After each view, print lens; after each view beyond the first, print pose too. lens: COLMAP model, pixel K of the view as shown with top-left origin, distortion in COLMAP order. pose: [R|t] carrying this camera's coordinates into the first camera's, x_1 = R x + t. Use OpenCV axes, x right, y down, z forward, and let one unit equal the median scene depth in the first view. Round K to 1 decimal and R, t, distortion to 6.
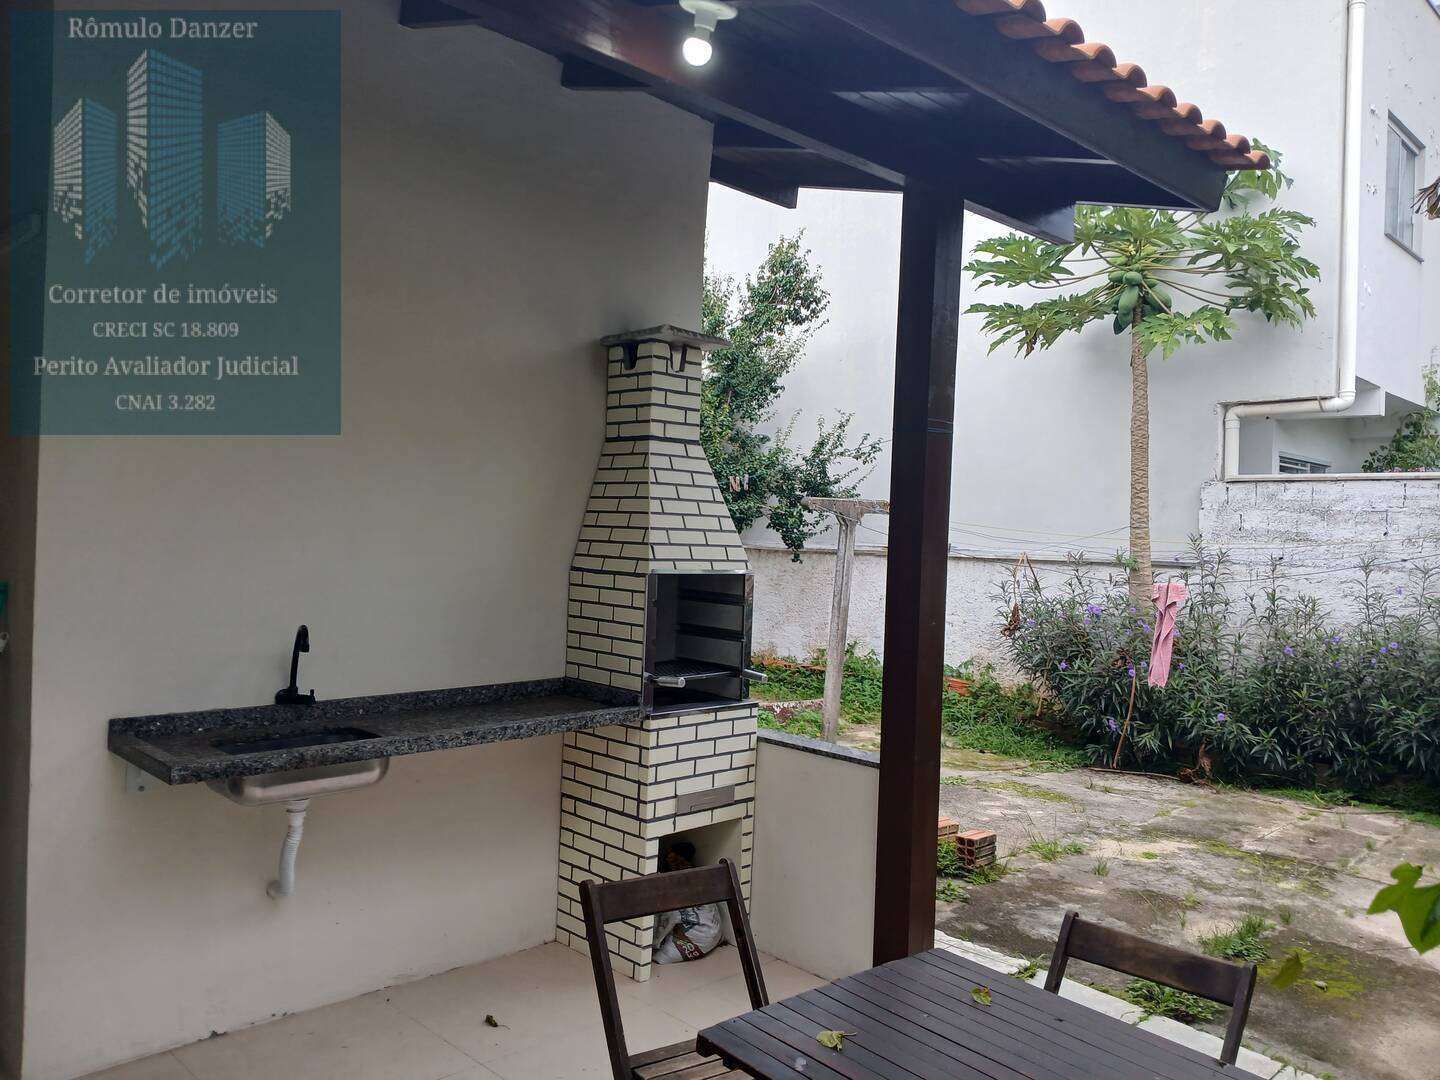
lens RADIAL K [[1104.2, 0, 711.3], [0, 1104.2, 522.9], [0, 0, 1]] dist [0.034806, -0.076319]
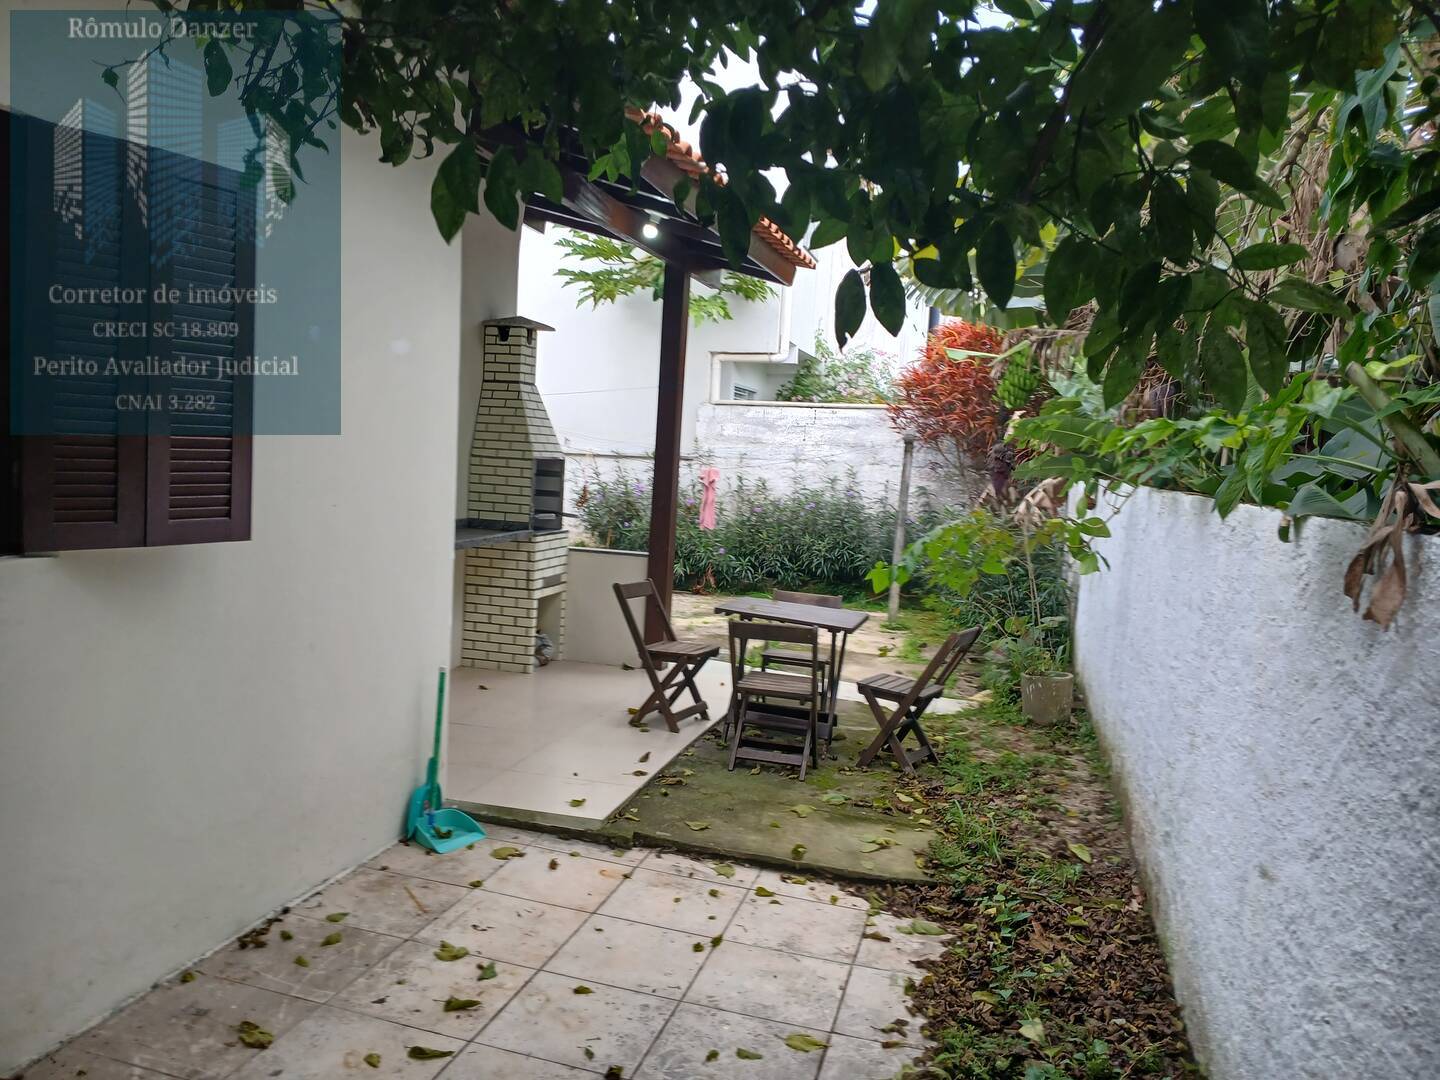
lens RADIAL K [[1104.2, 0, 711.7], [0, 1104.2, 537.3], [0, 0, 1]] dist [0.034806, -0.076319]
pose [[0.859805, -0.030640, 0.509703, -0.386245], [-0.024404, 0.994592, 0.100954, -0.008904], [-0.510040, -0.099240, 0.854407, -0.386581]]
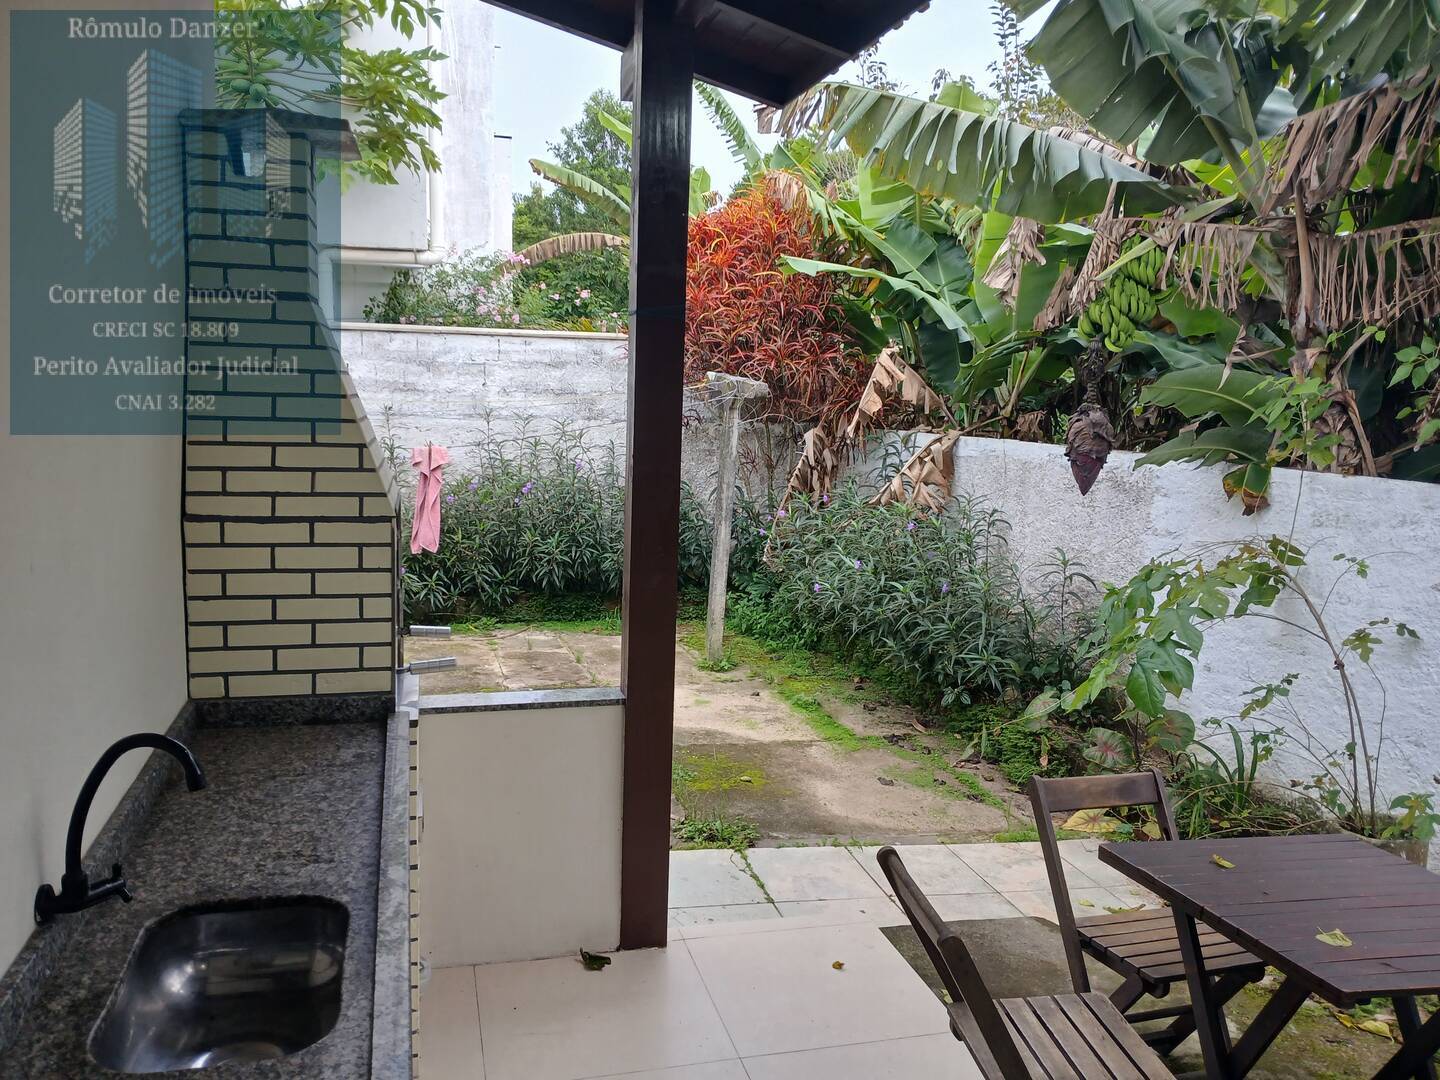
lens RADIAL K [[1104.2, 0, 725.9], [0, 1104.2, 548.3], [0, 0, 1]] dist [0.034806, -0.076319]
pose [[0.485040, -0.143923, 0.862567, -0.275919], [-0.017424, 0.984578, 0.174079, -0.027849], [-0.874318, -0.099465, 0.475052, 0.262894]]
